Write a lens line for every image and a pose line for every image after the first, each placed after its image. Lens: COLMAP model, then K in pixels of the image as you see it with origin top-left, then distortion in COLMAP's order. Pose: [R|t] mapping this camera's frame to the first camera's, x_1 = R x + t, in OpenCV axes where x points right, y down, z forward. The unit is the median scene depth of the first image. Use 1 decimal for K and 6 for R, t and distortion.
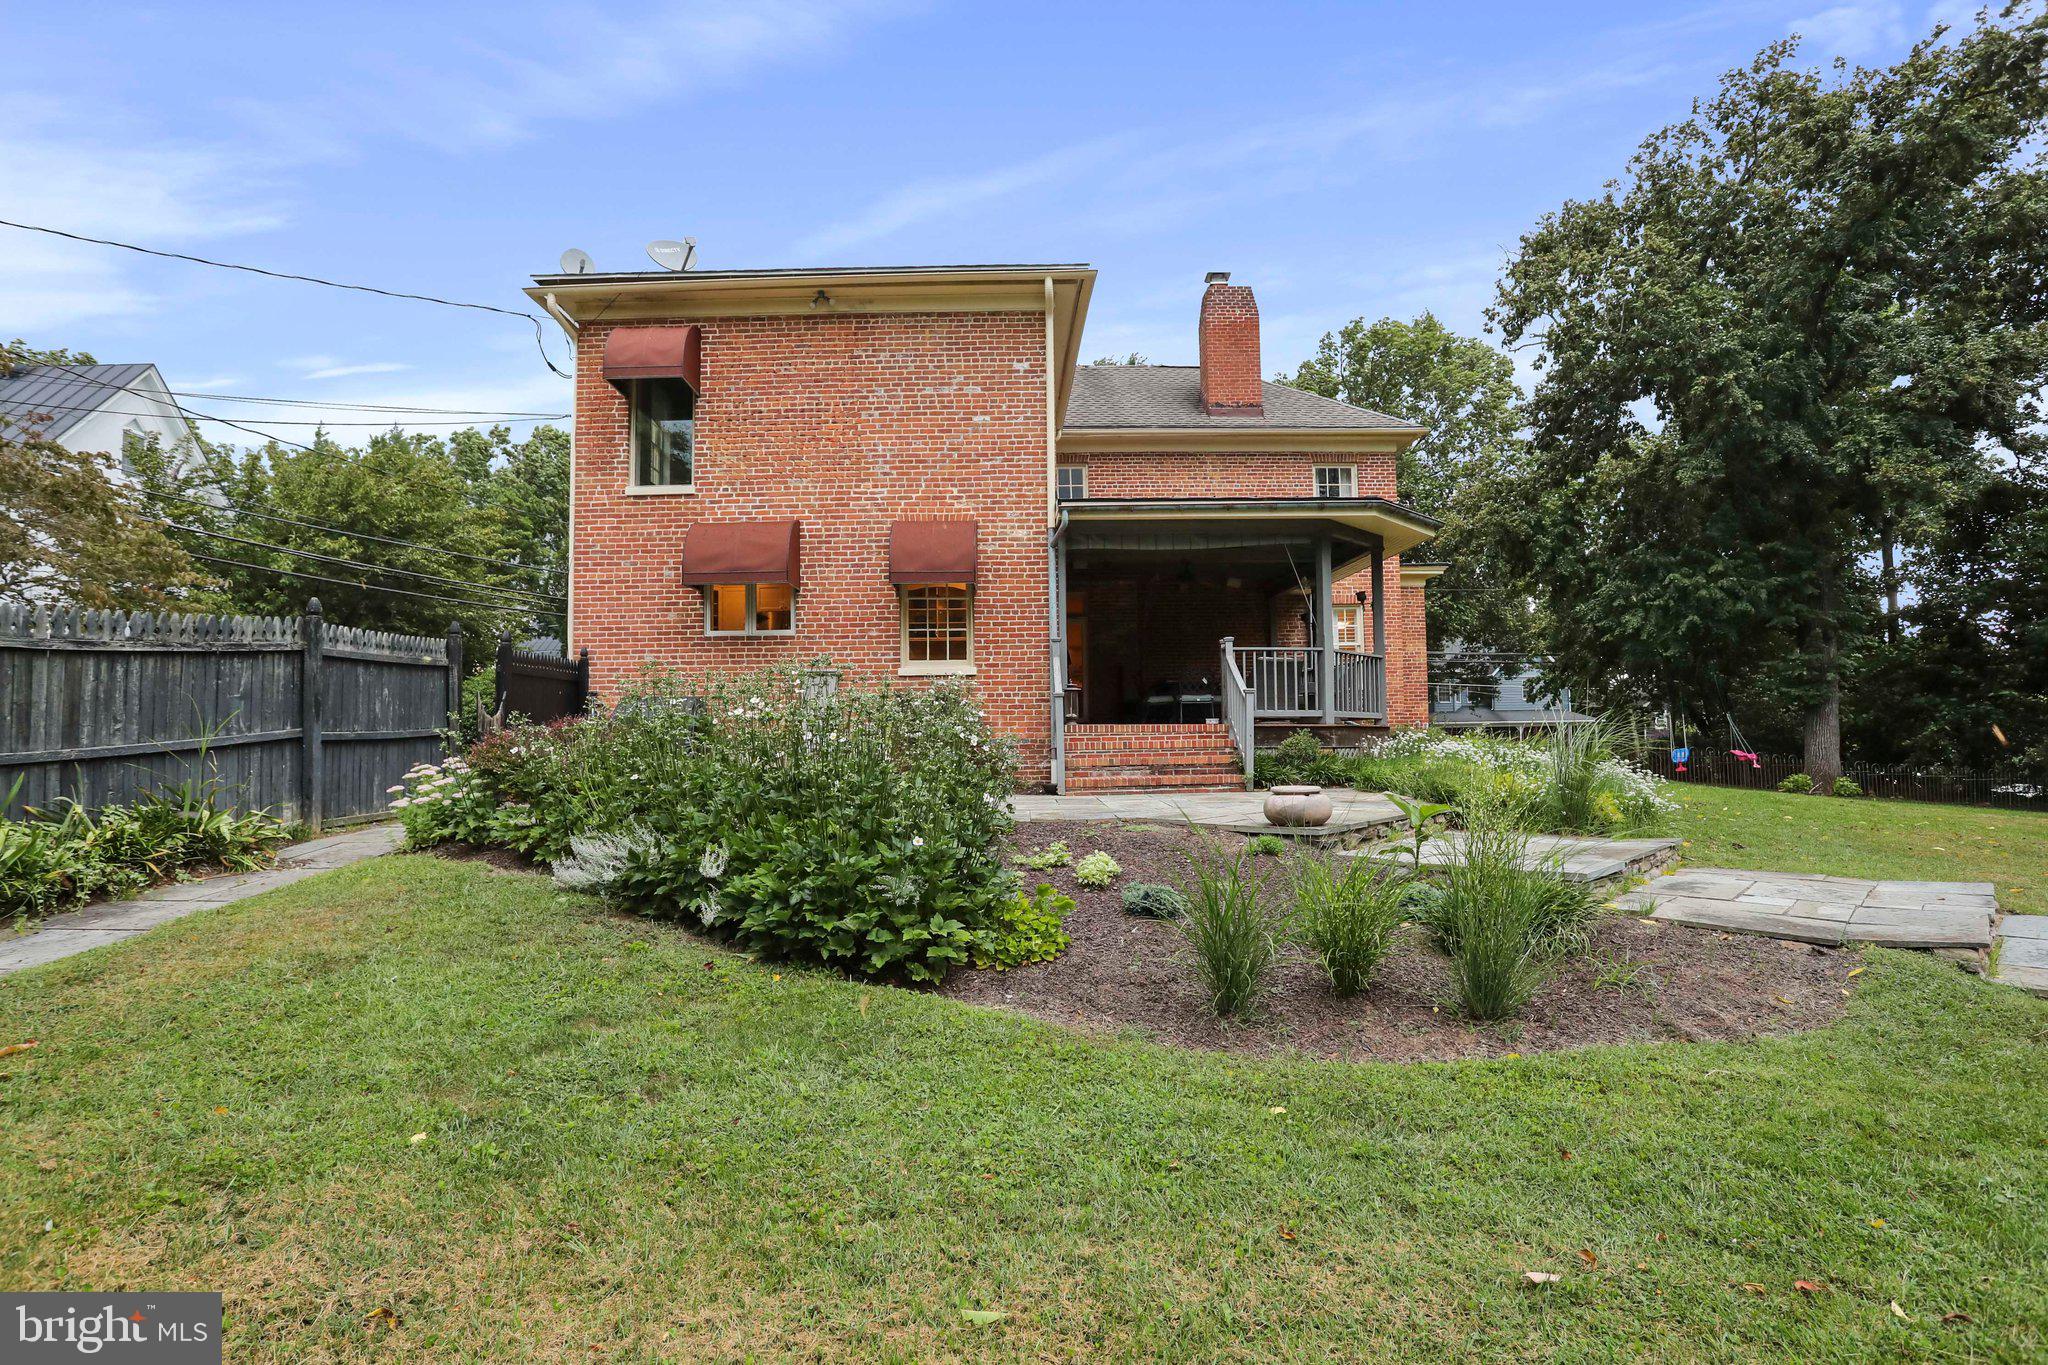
lens RADIAL K [[995.4, 0, 1023.8], [0, 995.4, 688.1], [0, 0, 1]] dist [-0.036894, 0.003679]
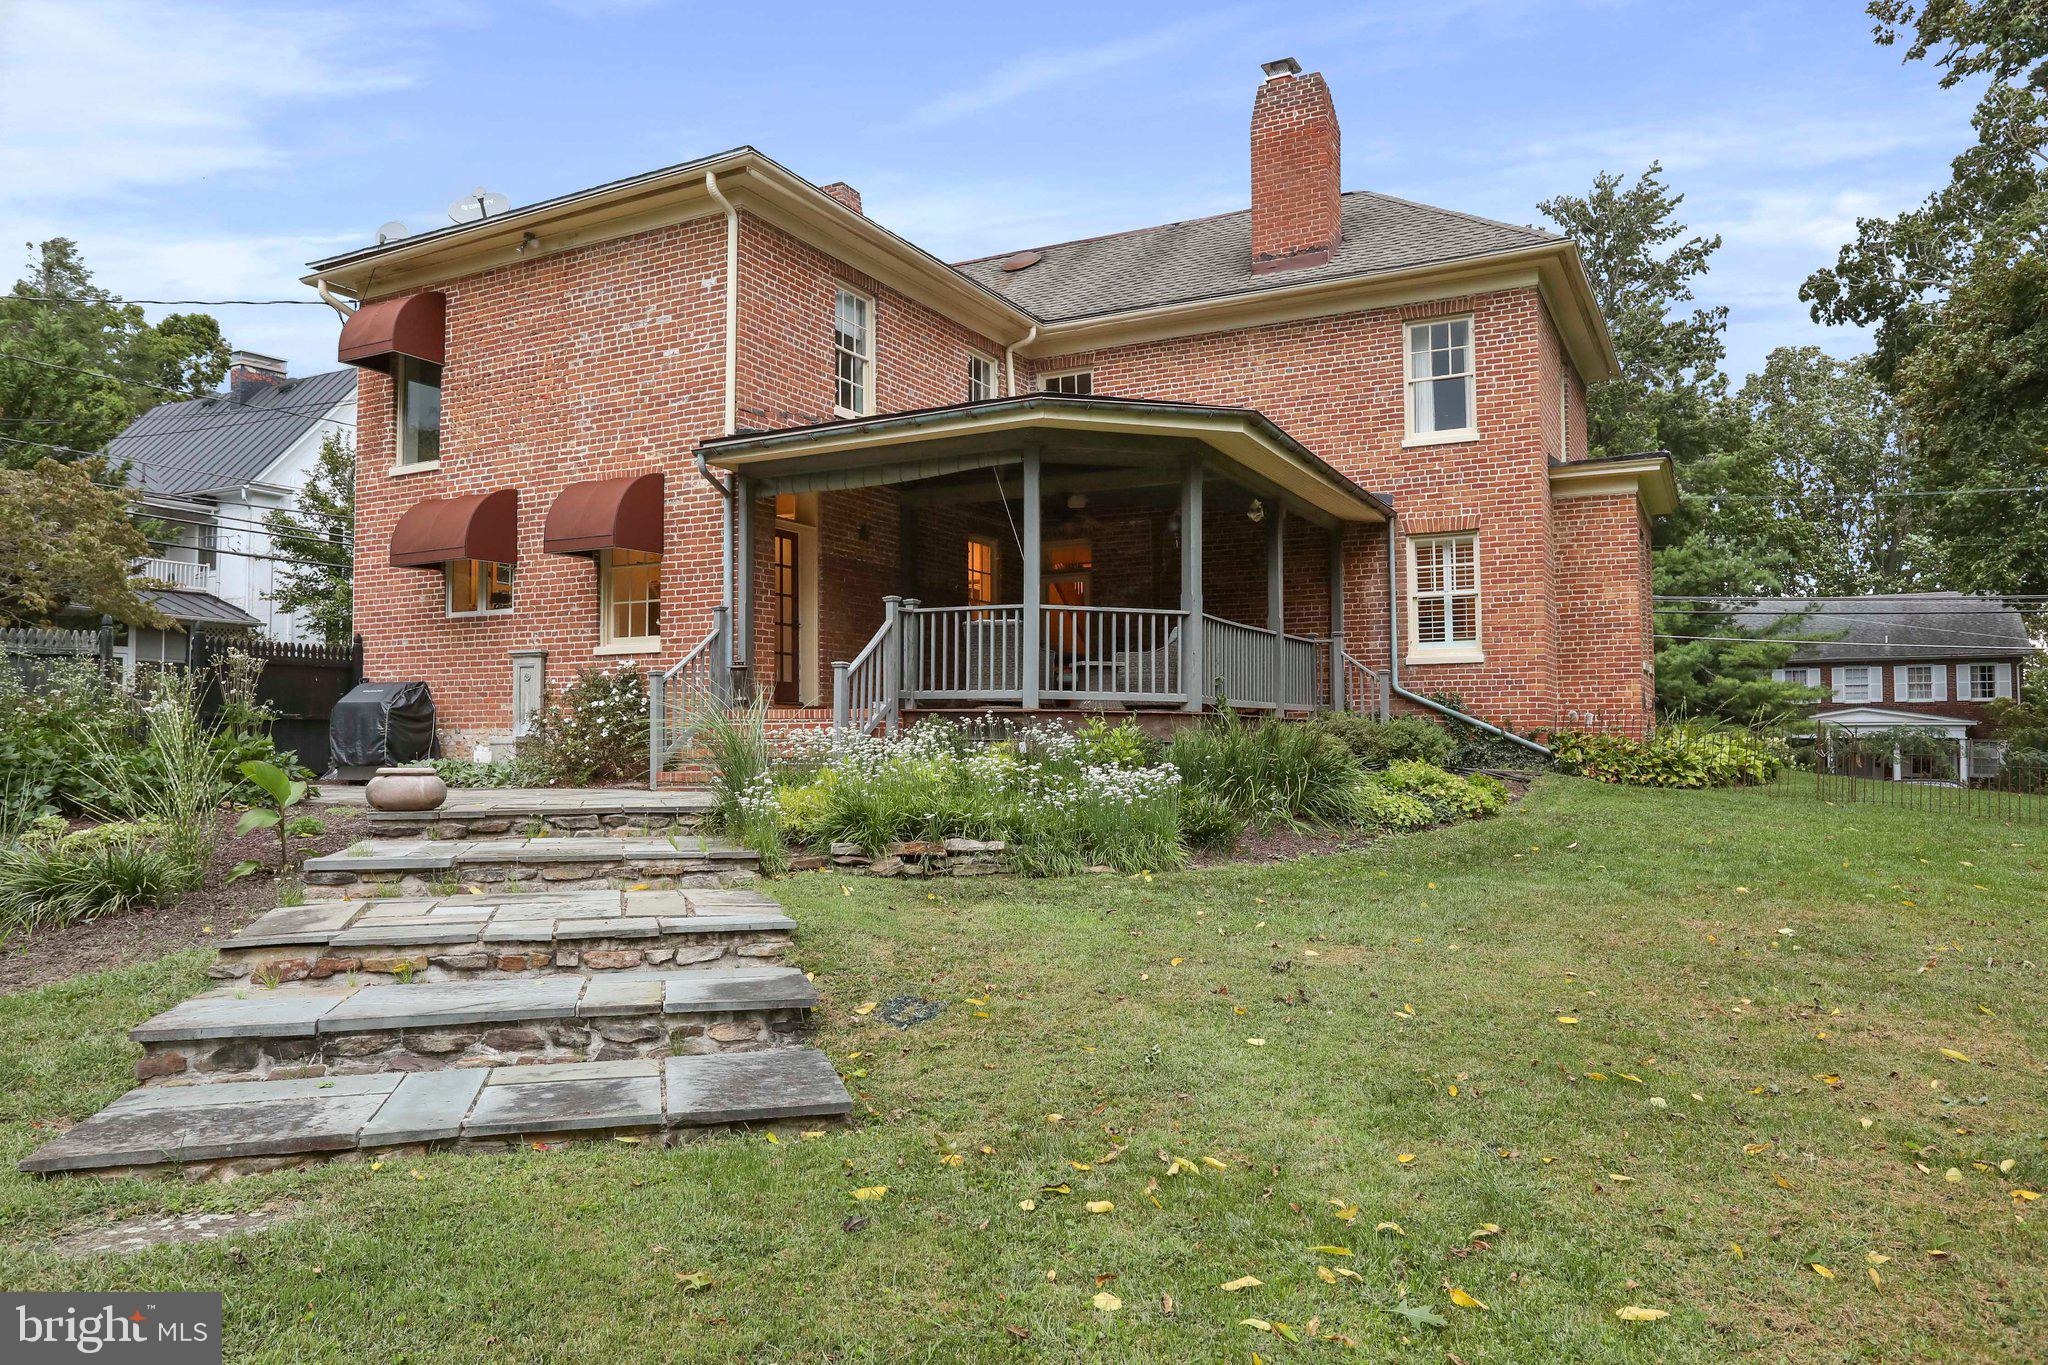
lens RADIAL K [[1378.6, 0, 1029.6], [0, 1378.6, 681.7], [0, 0, 1]] dist [0.008295, 0.004801]
pose [[0.877458, -0.011212, -0.479523, 0.792625], [0.013501, 0.999908, 0.001326, 0.014008], [0.479464, -0.007638, 0.877528, 0.104519]]
